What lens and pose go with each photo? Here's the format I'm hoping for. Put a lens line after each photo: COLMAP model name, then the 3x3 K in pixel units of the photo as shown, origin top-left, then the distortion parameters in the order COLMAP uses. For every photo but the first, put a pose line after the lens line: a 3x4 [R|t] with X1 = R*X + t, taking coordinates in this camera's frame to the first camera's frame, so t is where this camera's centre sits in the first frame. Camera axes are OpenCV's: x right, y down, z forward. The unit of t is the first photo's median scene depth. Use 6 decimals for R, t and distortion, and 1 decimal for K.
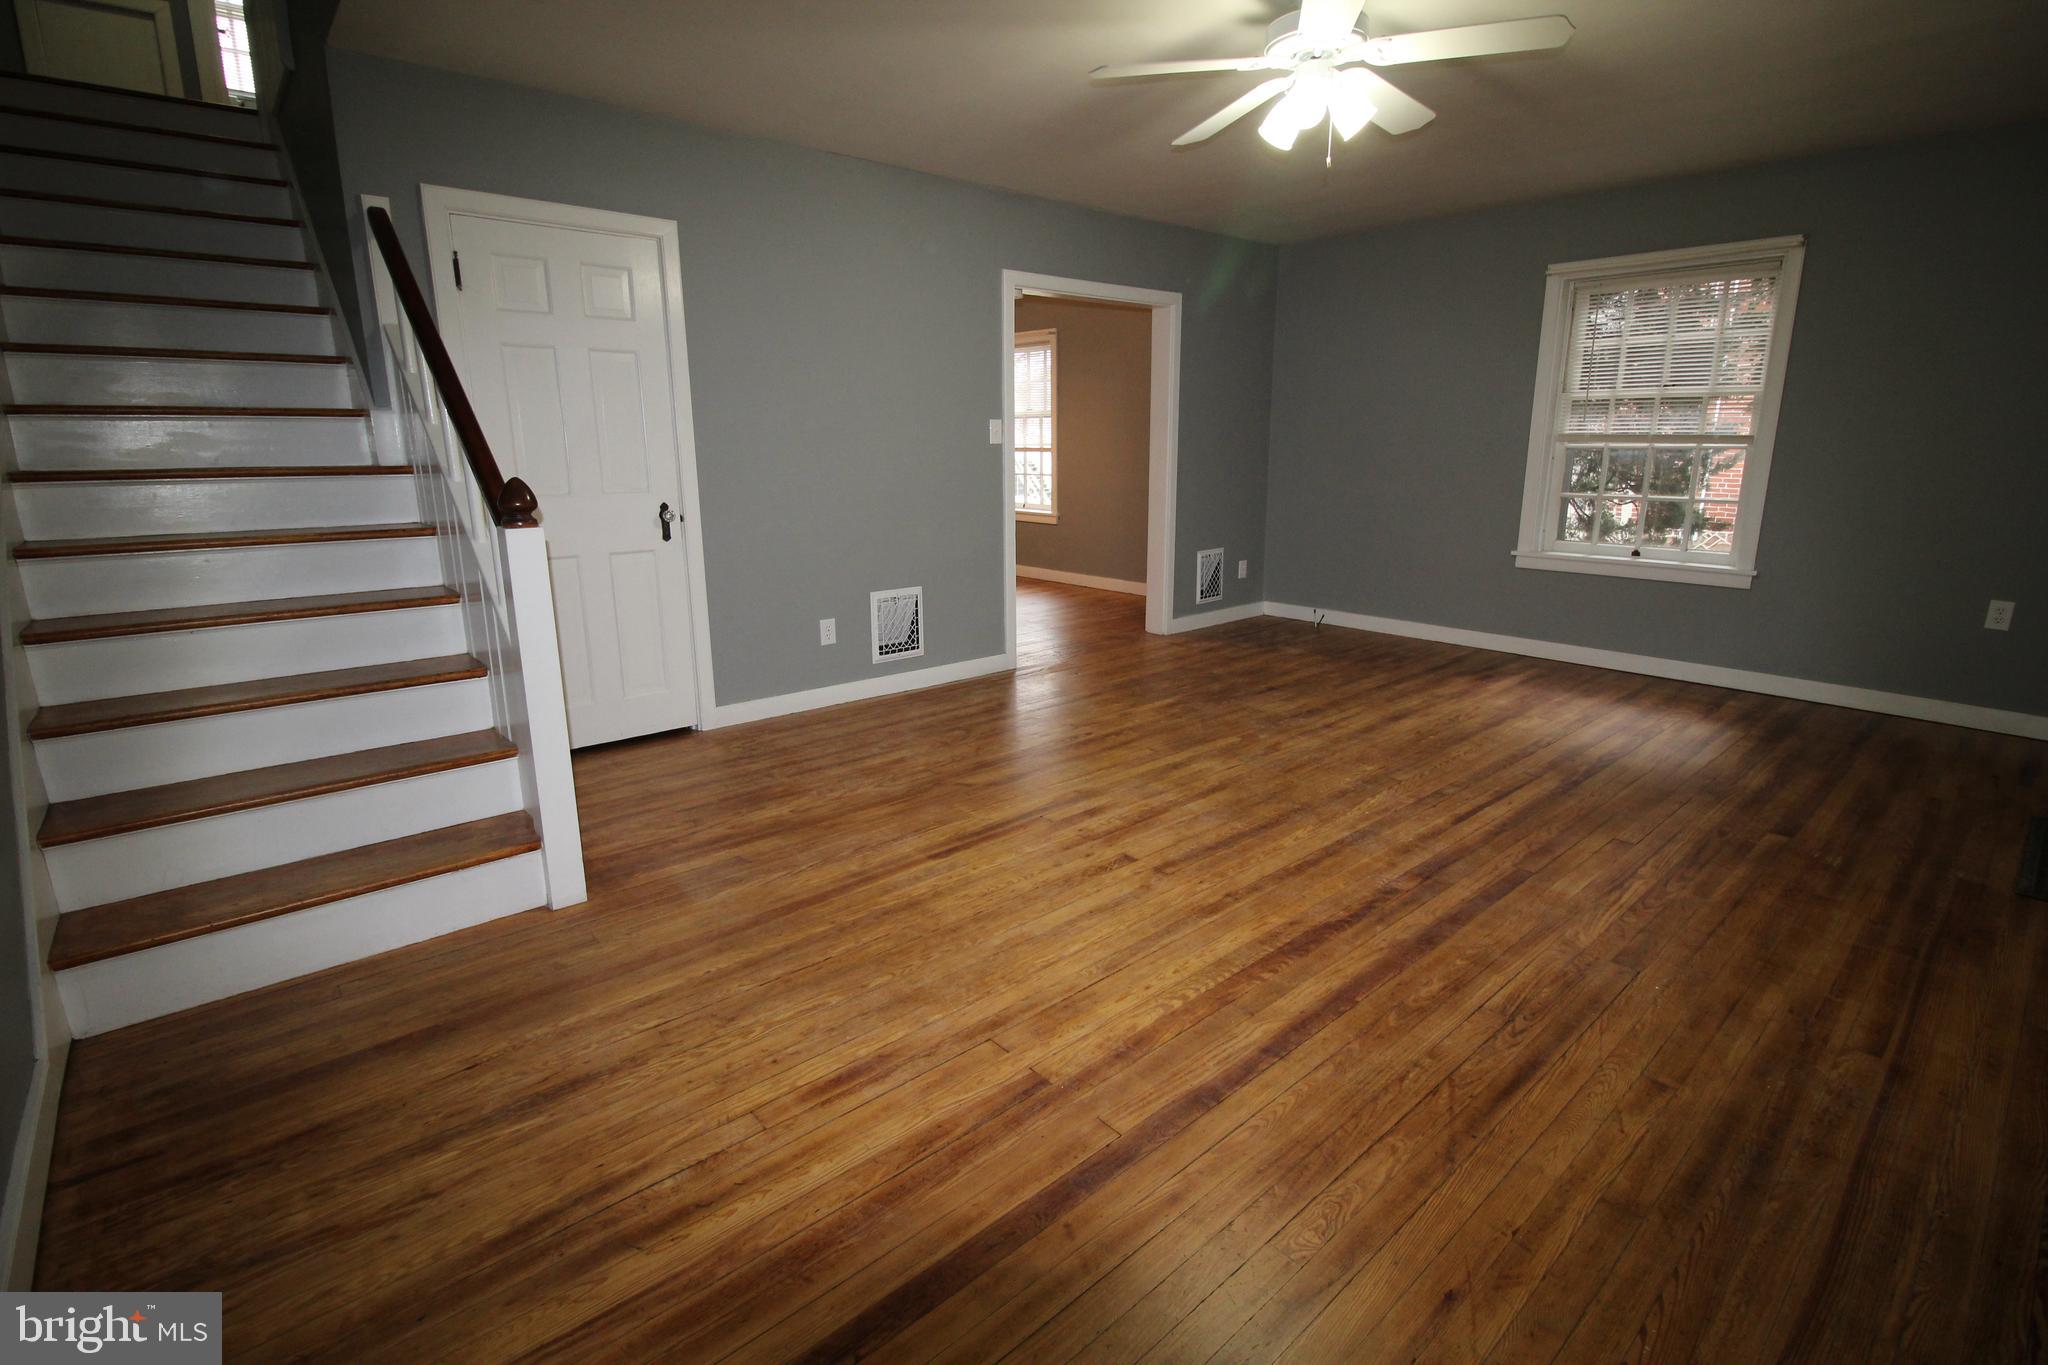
lens RADIAL K [[961.2, 0, 1021.1], [0, 961.2, 677.3], [0, 0, 1]] dist [-0.002491, -0.000344]
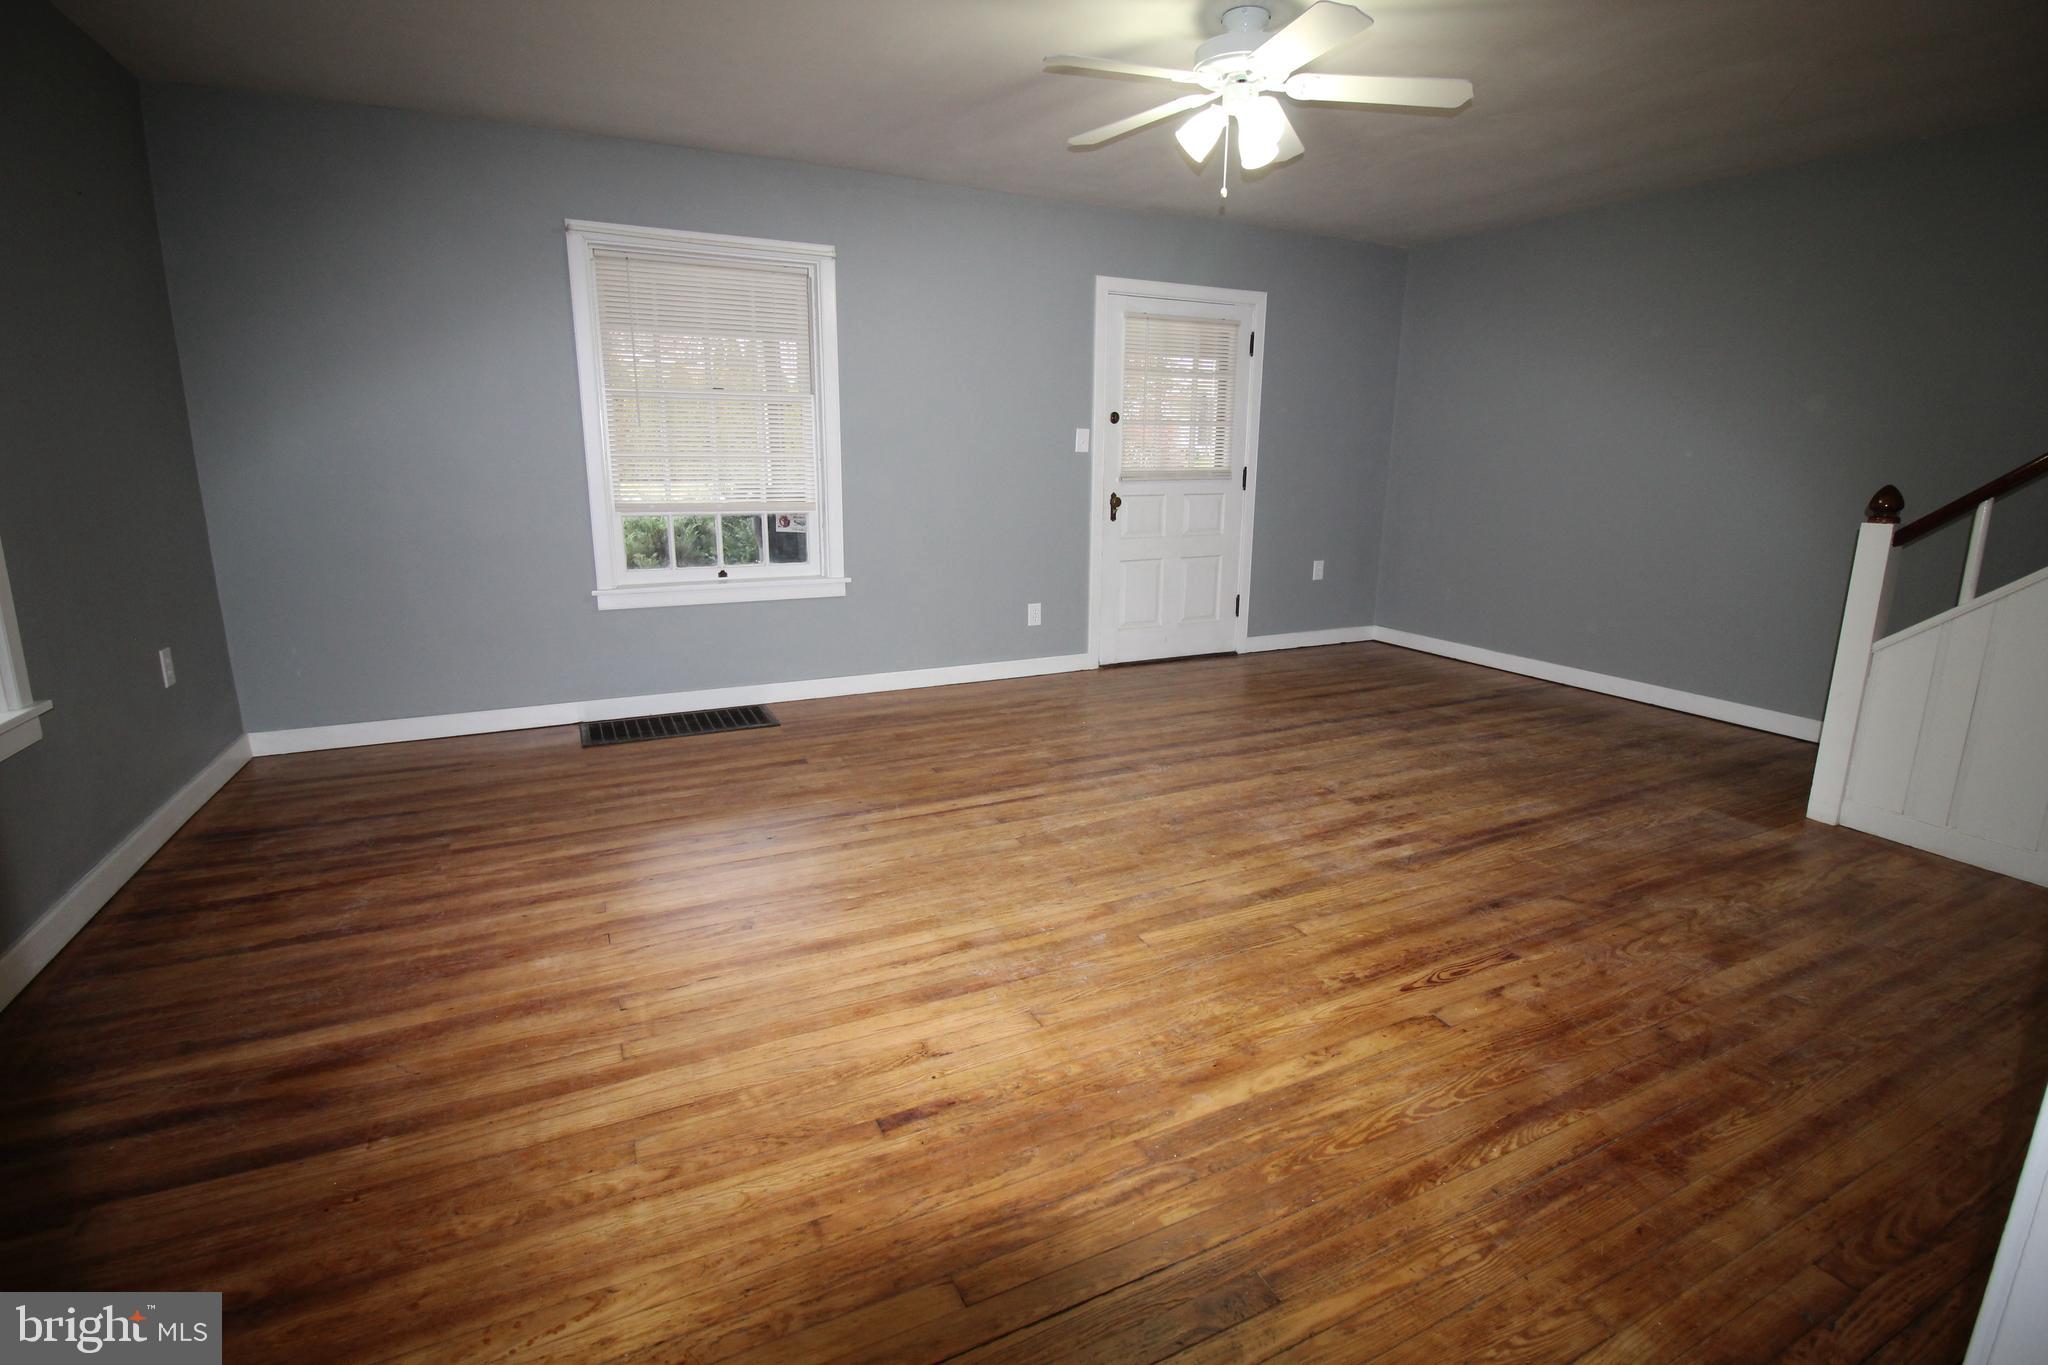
lens RADIAL K [[961.2, 0, 1020.7], [0, 961.2, 674.5], [0, 0, 1]] dist [-0.002491, -0.000344]
pose [[-0.966435, -0.065853, 0.248329, 0.207704], [0.053983, 0.892960, 0.446887, -0.466244], [-0.251176, 0.445292, -0.859433, 1.890277]]
